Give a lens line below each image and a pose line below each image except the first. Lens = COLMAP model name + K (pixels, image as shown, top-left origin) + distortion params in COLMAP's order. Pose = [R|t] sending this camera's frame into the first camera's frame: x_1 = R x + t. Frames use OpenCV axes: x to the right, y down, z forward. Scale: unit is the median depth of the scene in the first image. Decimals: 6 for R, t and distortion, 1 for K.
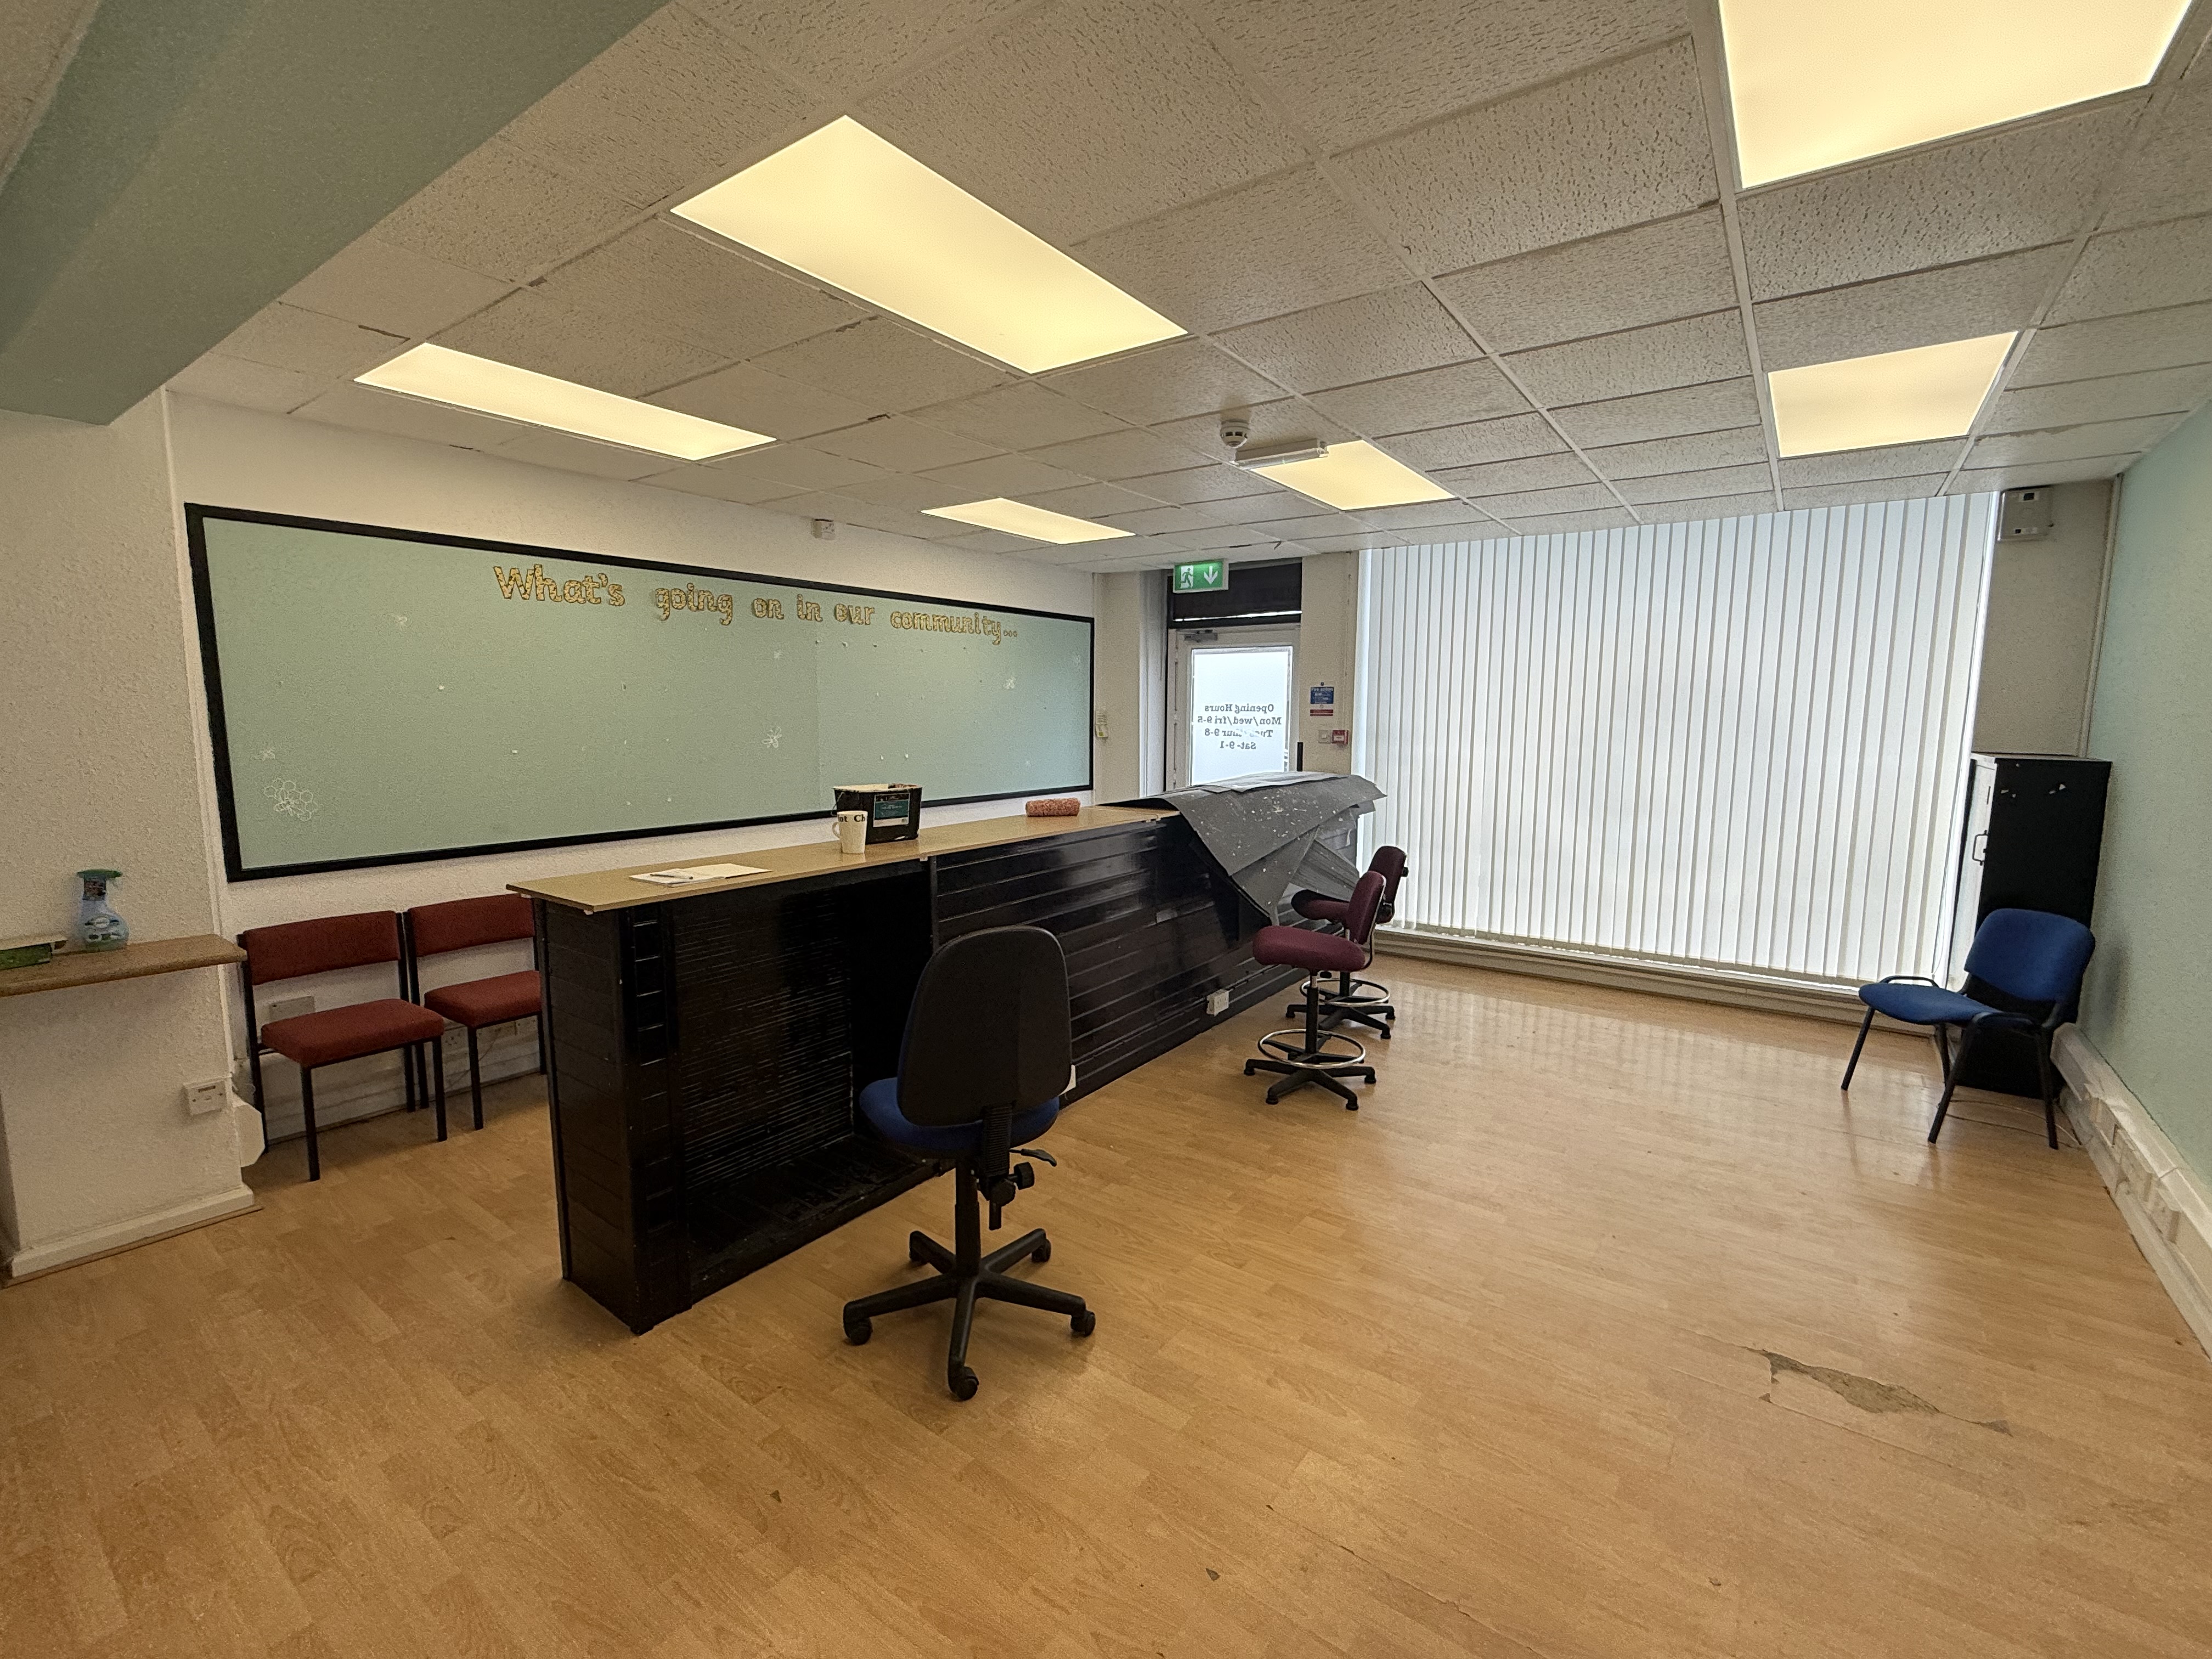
lens RADIAL K [[969.5, 0, 1107.3], [0, 969.5, 831.1], [0, 0, 1]] dist [-0.001229, -0.000108]
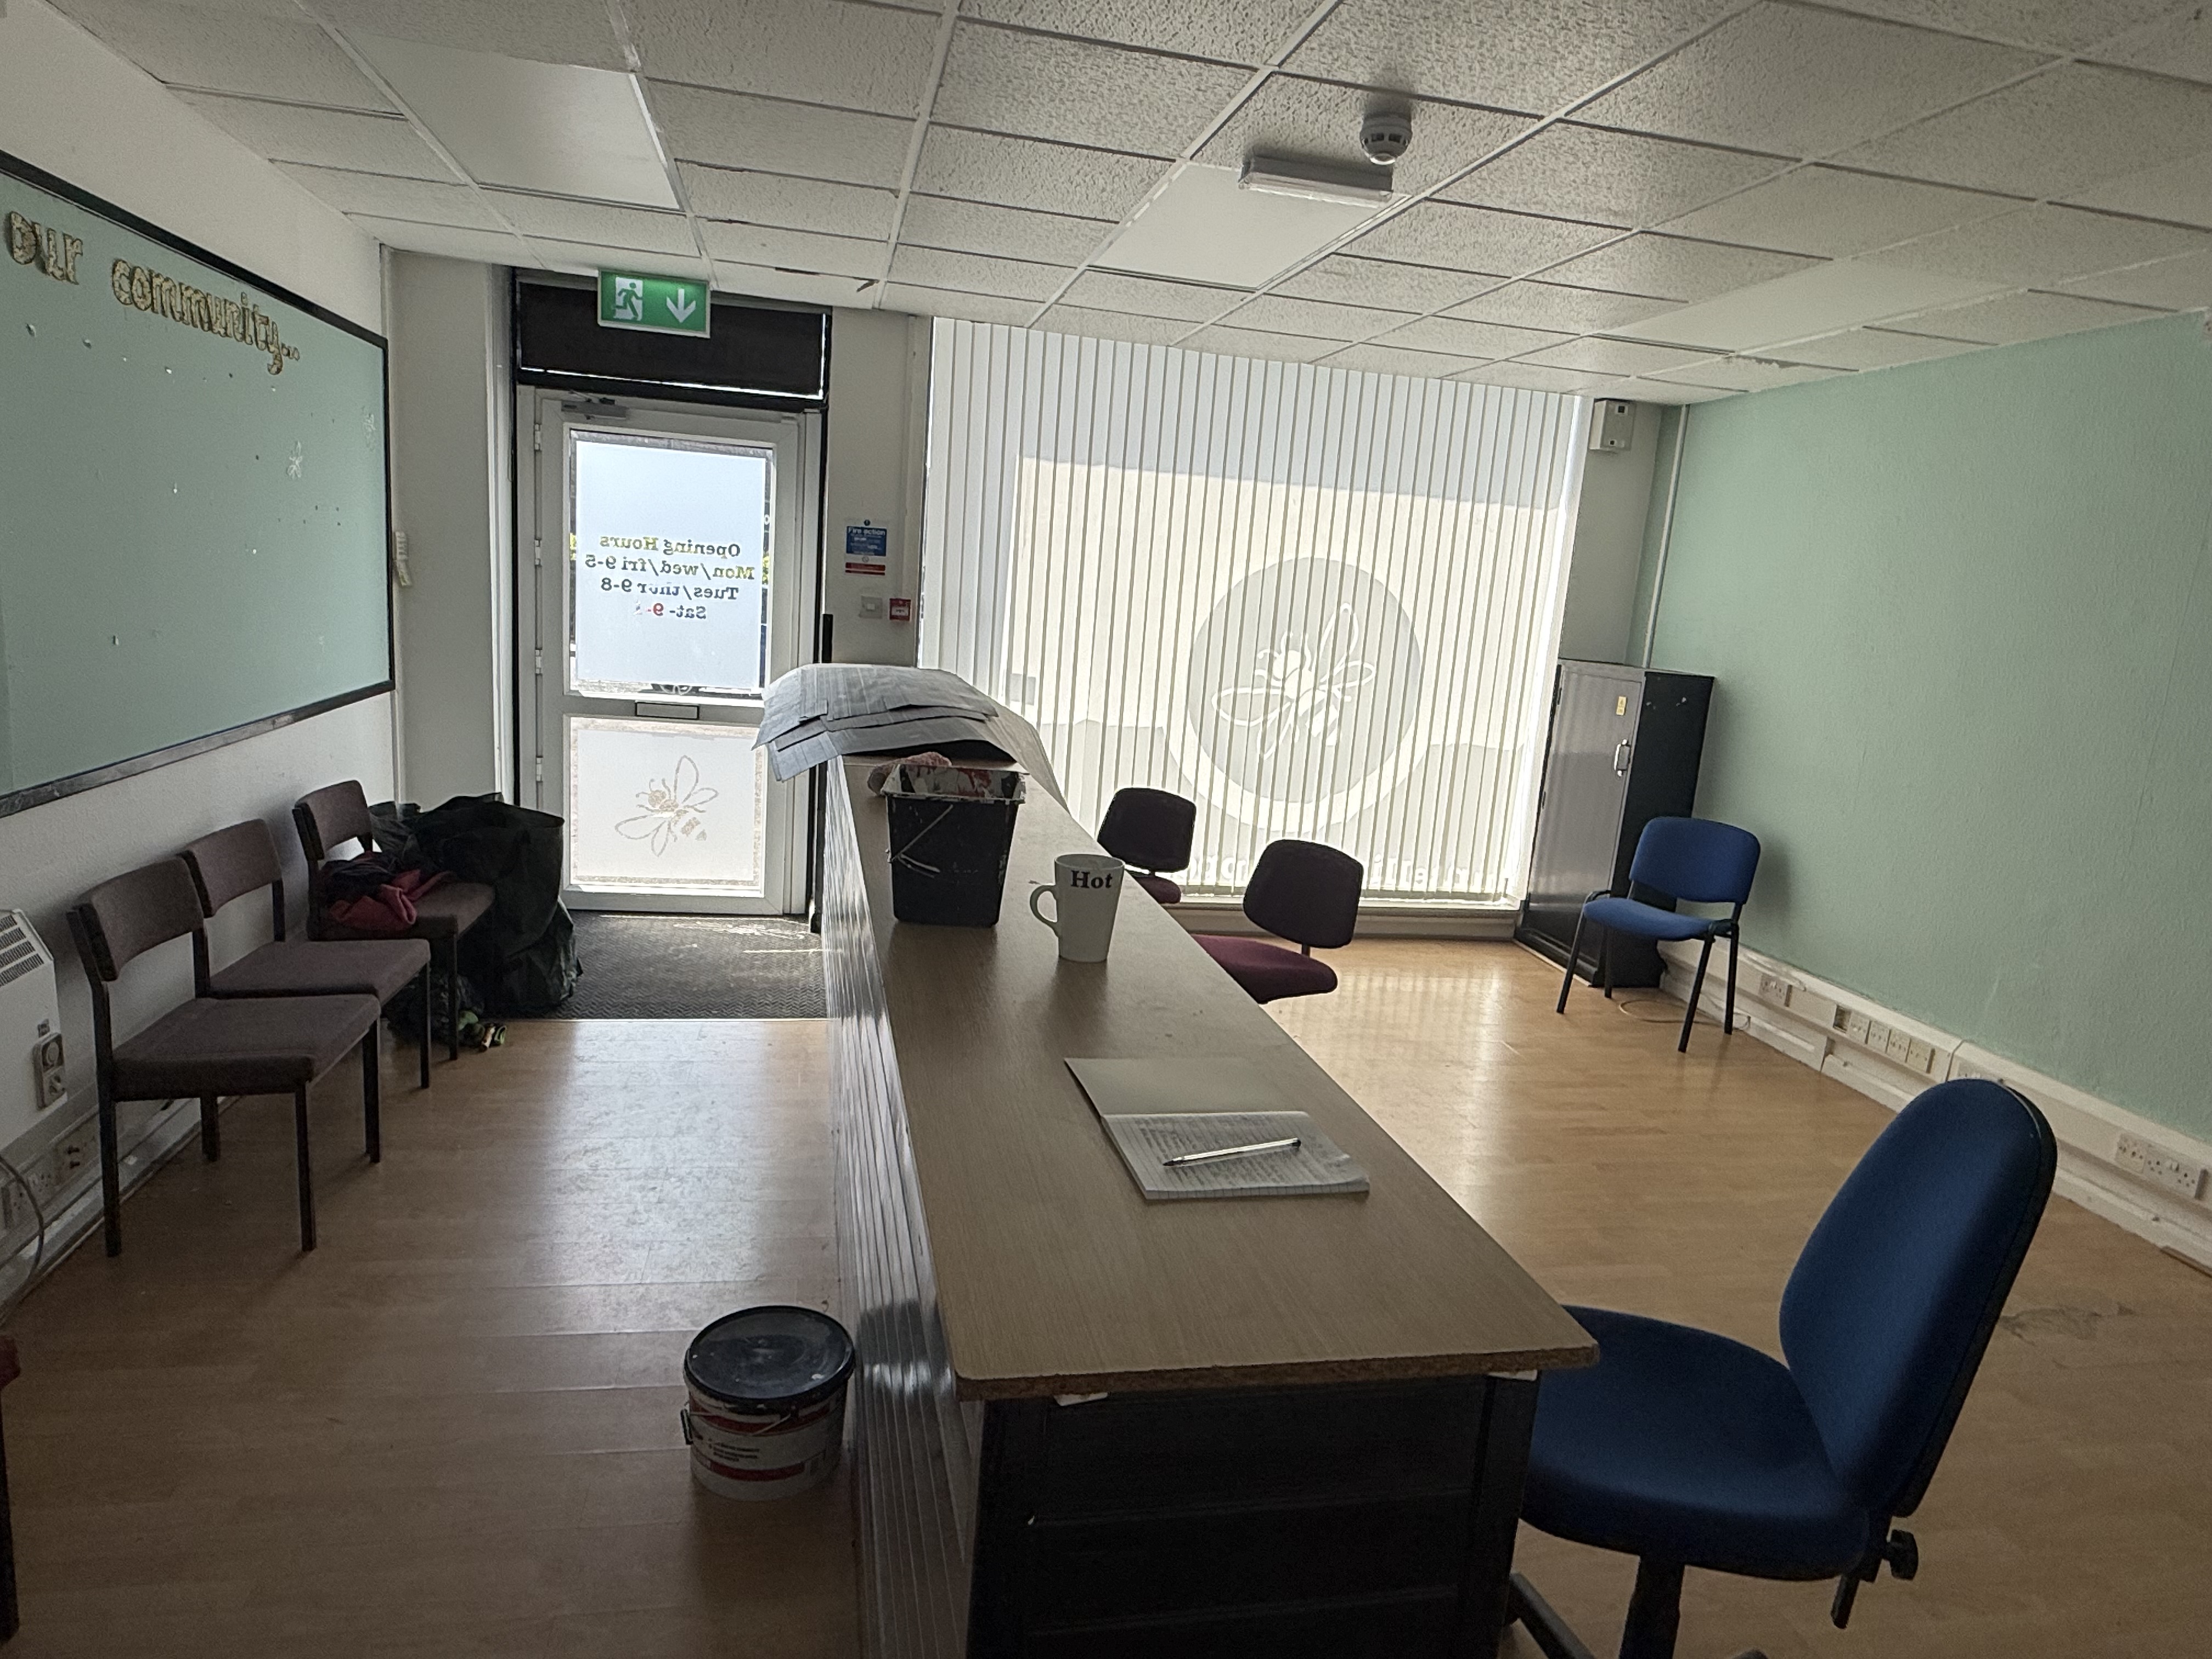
lens RADIAL K [[1312.1, 0, 1105.6], [0, 1312.1, 824.9], [0, 0, 1]] dist [0.002736, 0.000710]
pose [[0.662131, -0.096905, 0.743096, -0.313725], [0.019174, 0.993470, 0.112470, -0.047992], [-0.749143, -0.060221, 0.659666, 0.298867]]
